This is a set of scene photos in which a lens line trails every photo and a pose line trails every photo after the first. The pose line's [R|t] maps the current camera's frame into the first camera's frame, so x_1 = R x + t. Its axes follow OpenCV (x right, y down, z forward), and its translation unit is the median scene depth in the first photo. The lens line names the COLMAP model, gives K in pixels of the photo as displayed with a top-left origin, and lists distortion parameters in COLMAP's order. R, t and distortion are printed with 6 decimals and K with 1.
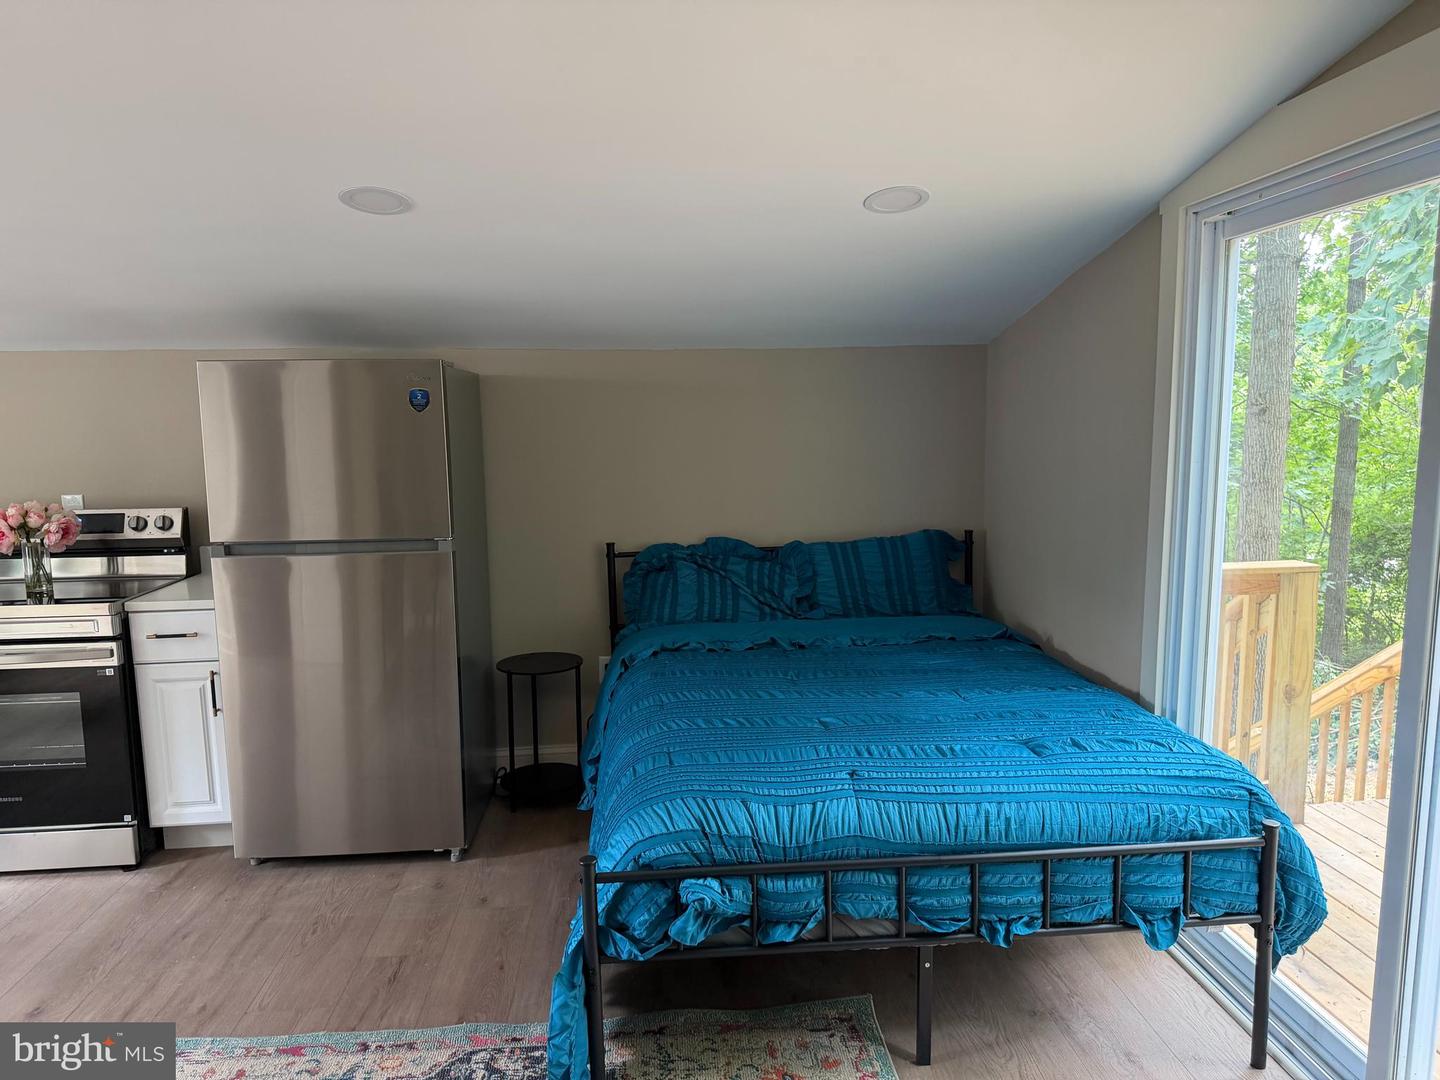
lens RADIAL K [[1010.0, 0, 721.0], [0, 1010.0, 546.8], [0, 0, 1]] dist [0.018237, -0.016033]
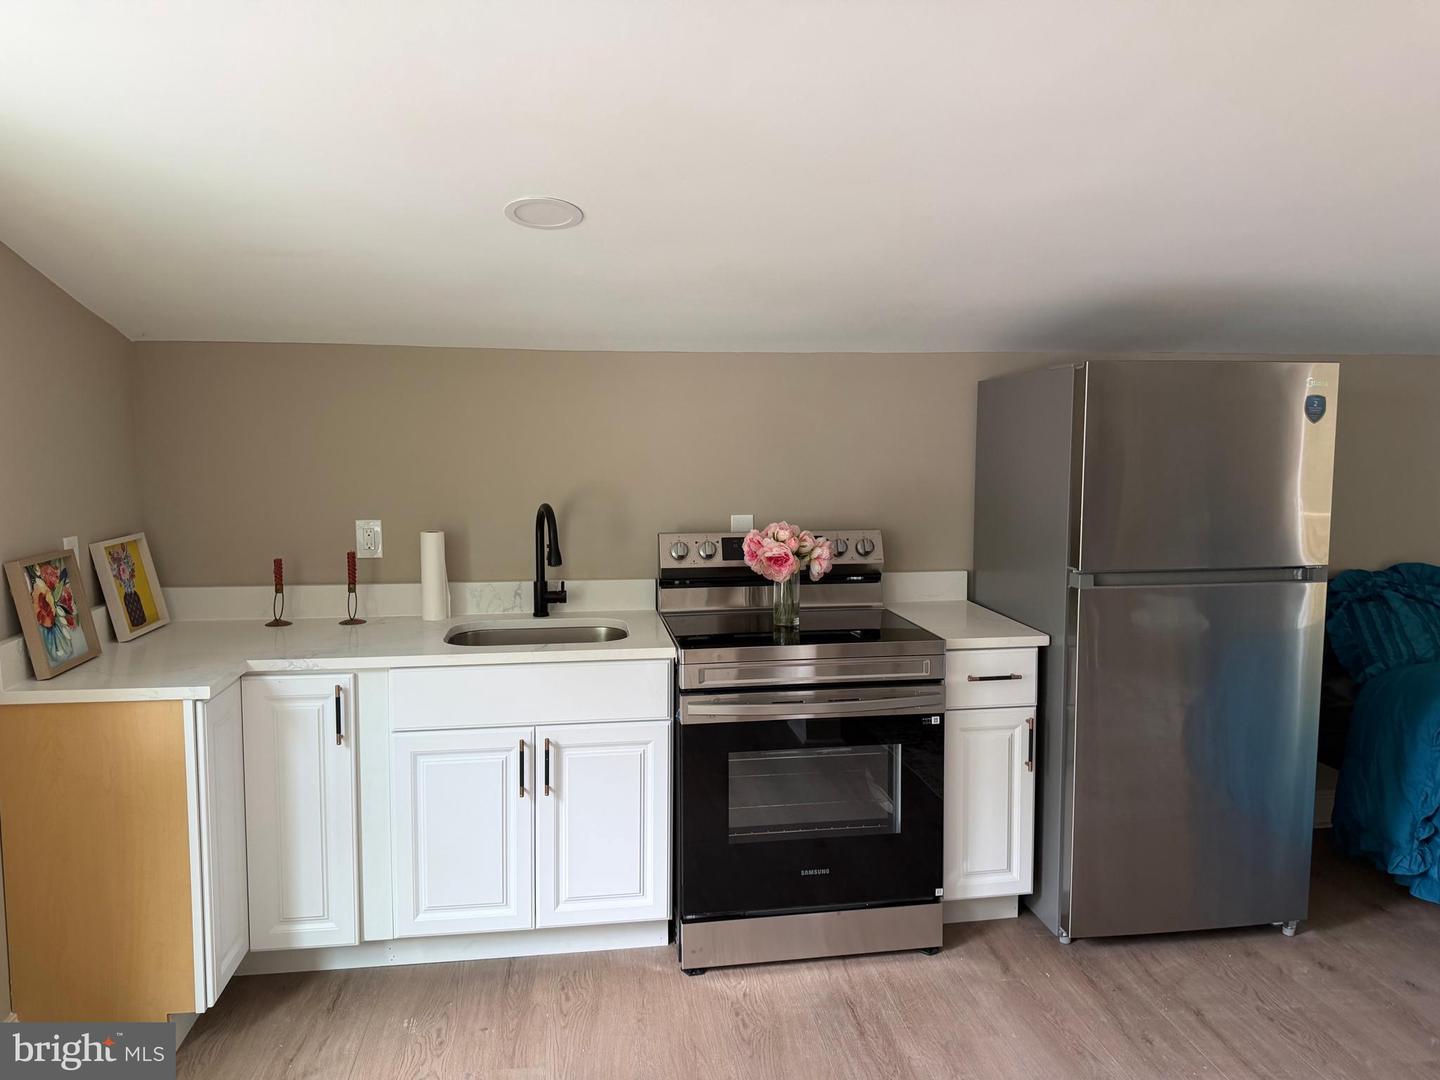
lens RADIAL K [[1010.0, 0, 719.6], [0, 1010.0, 532.1], [0, 0, 1]] dist [0.018237, -0.016033]
pose [[0.998463, 0.001333, 0.055408, -0.803718], [0.000999, 0.999116, -0.042026, -0.000247], [-0.055415, 0.042017, 0.997579, 0.141504]]
